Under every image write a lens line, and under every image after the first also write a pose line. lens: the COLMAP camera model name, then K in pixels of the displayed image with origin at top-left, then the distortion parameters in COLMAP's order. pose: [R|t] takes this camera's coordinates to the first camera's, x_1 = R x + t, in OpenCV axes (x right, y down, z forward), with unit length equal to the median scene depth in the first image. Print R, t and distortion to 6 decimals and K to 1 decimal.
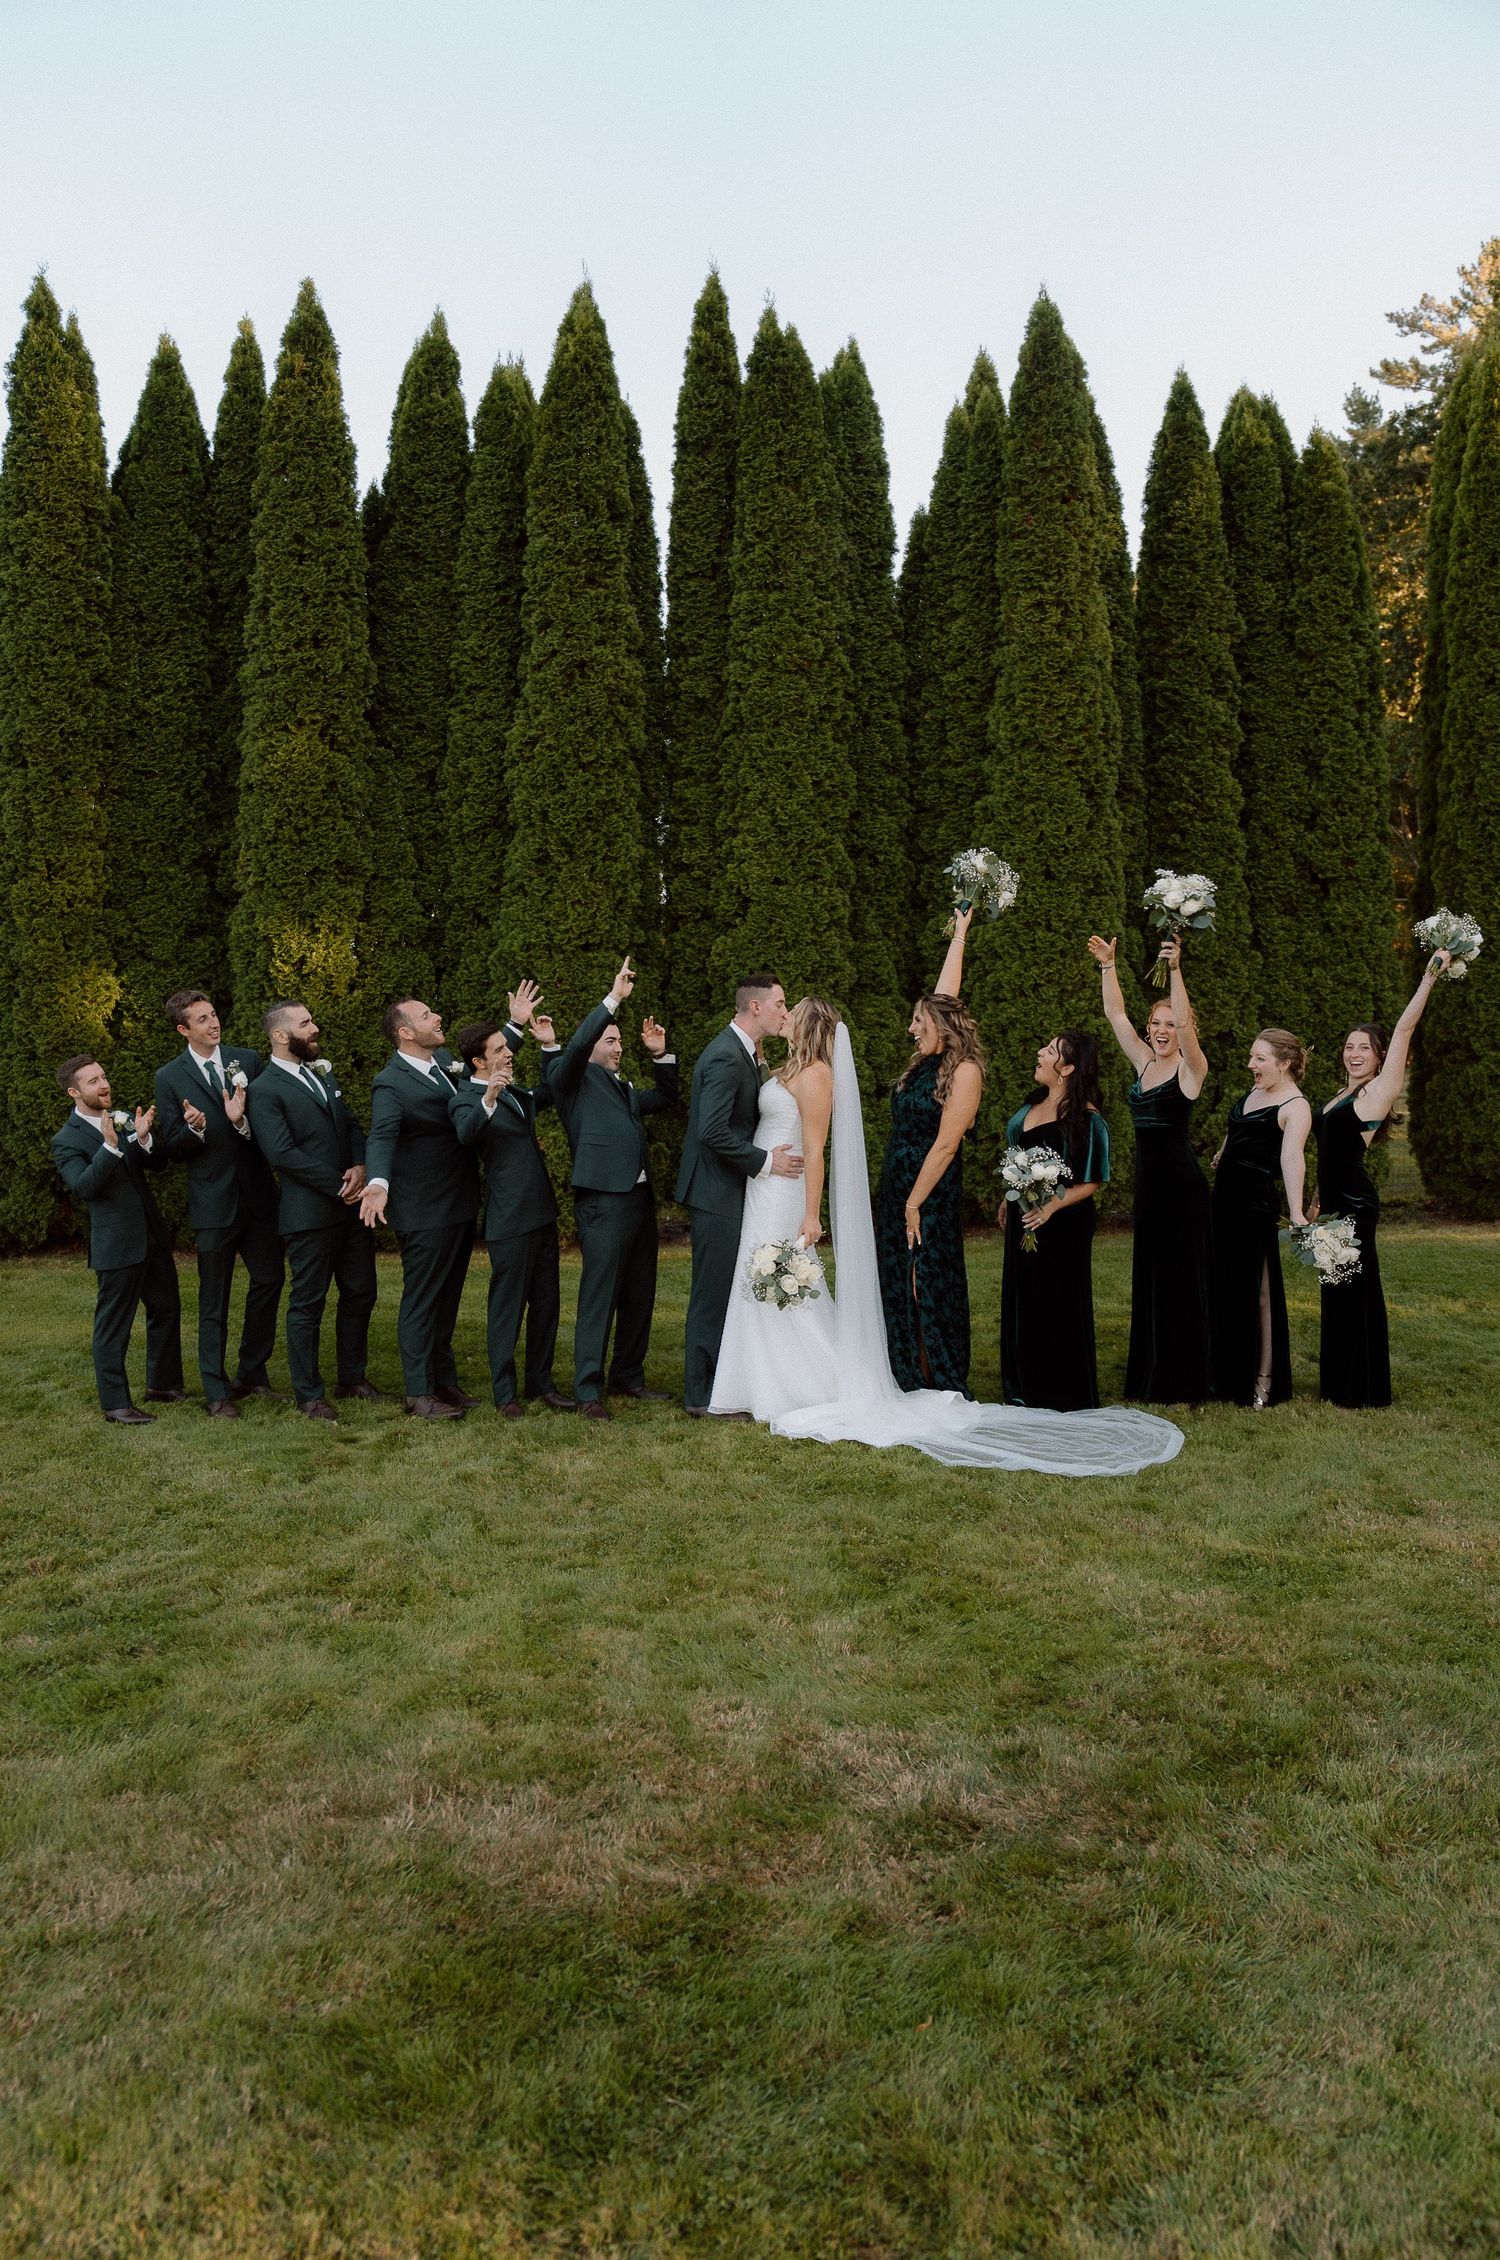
lens RADIAL K [[1715.6, 0, 716.3], [0, 1715.6, 1144.5], [0, 0, 1]] dist [-0.070915, 0.047070]
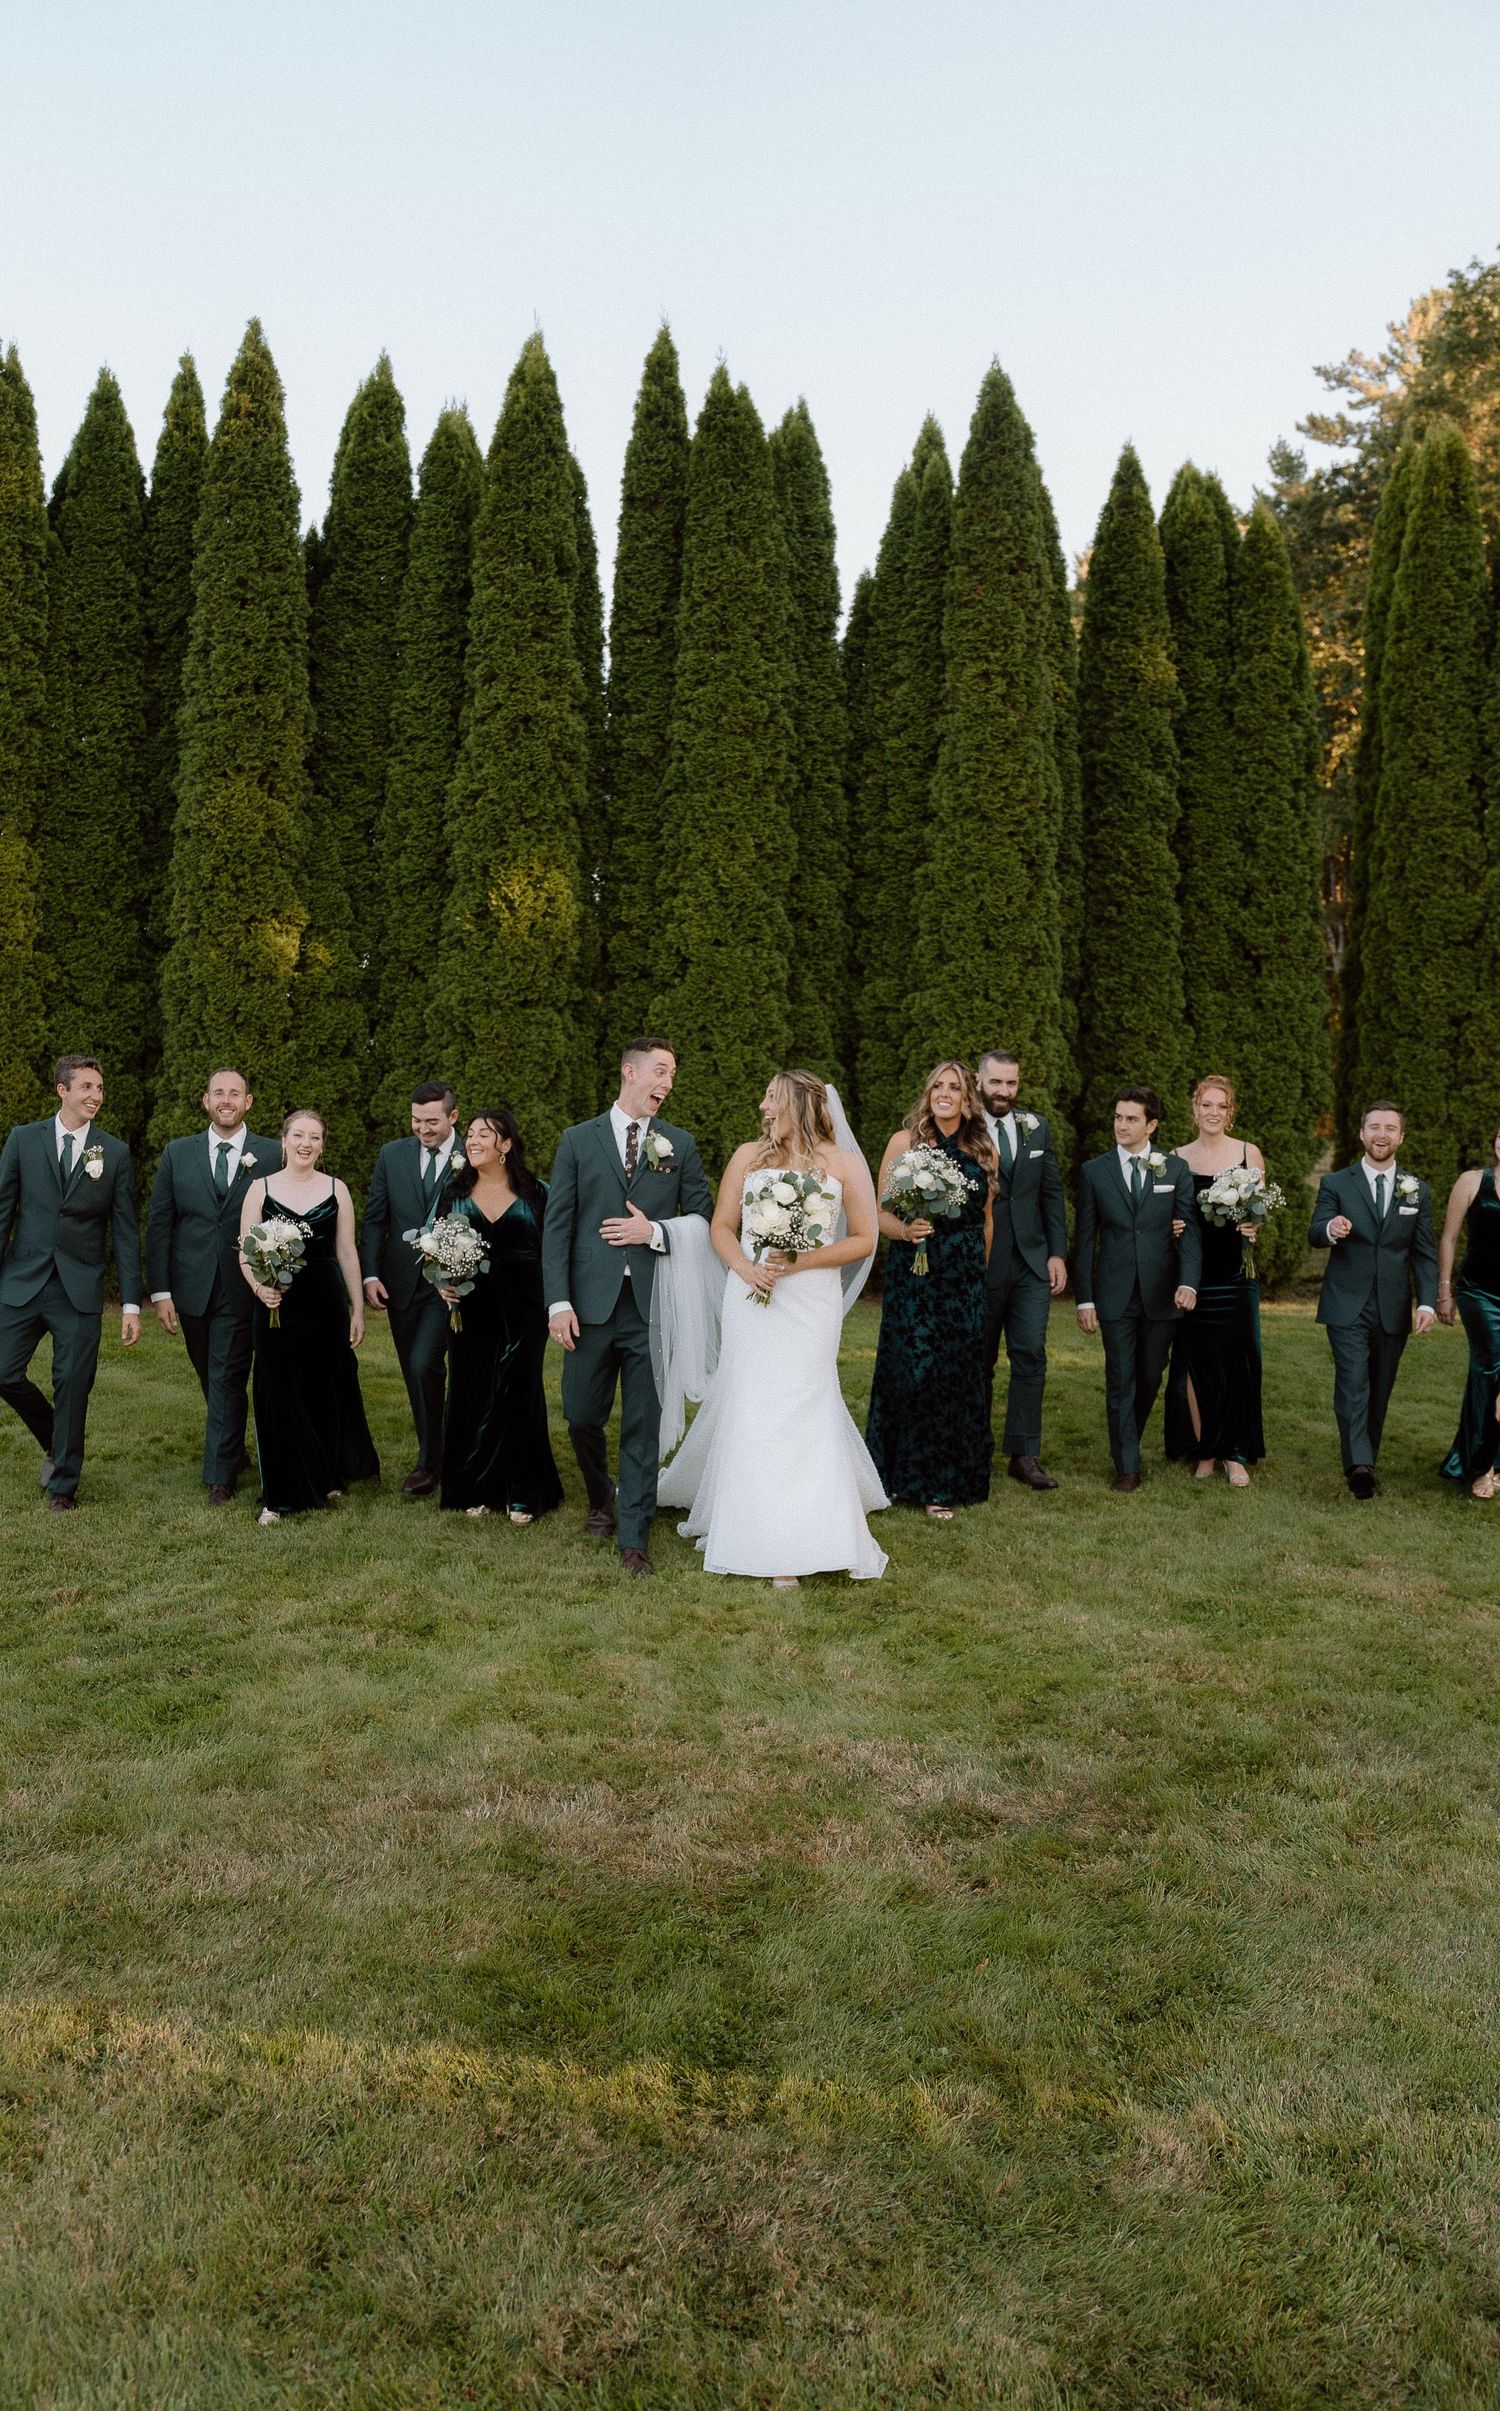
lens RADIAL K [[1793.4, 0, 660.9], [0, 1793.4, 1227.3], [0, 0, 1]] dist [-0.080917, 0.042224]
pose [[0.999070, 0.022494, 0.036796, -0.031560], [-0.022997, 0.999647, 0.013321, -0.000952], [-0.036483, -0.014155, 0.999234, -0.043610]]
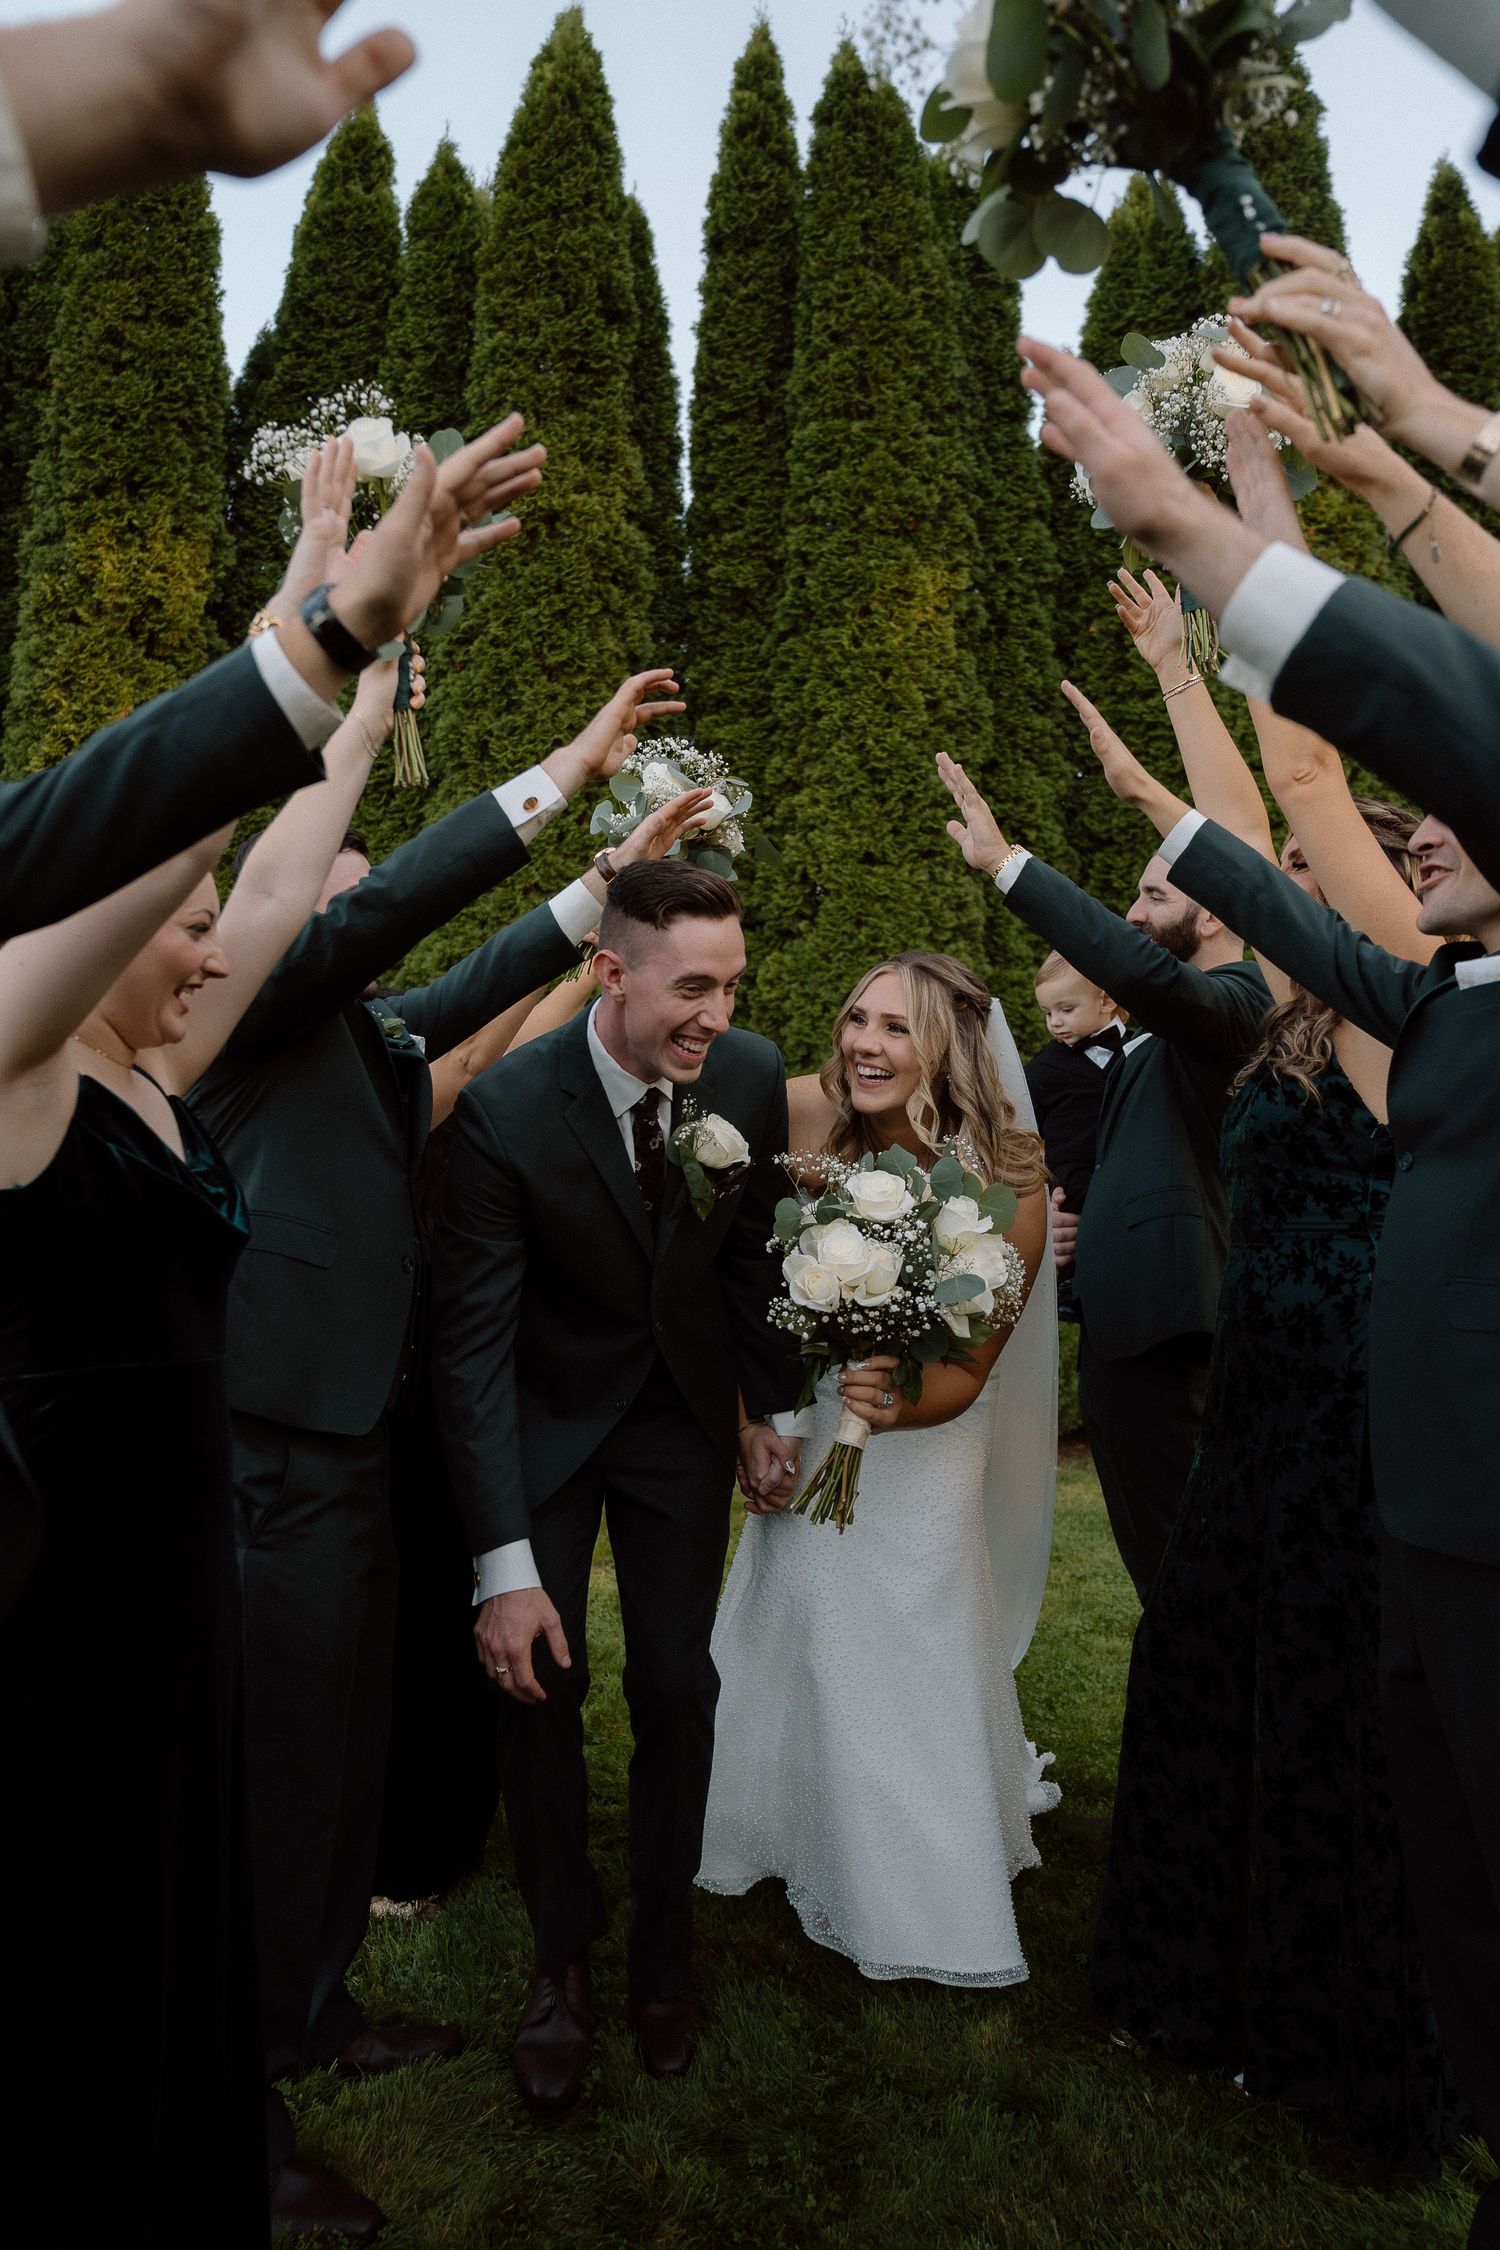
lens RADIAL K [[1569.6, 0, 736.3], [0, 1569.6, 1112.1], [0, 0, 1]] dist [-0.102622, 0.059896]
pose [[0.999947, 0.007387, 0.007236, -0.013986], [-0.006452, 0.992555, -0.121628, 0.001100], [-0.008080, 0.121575, 0.992549, 0.461894]]
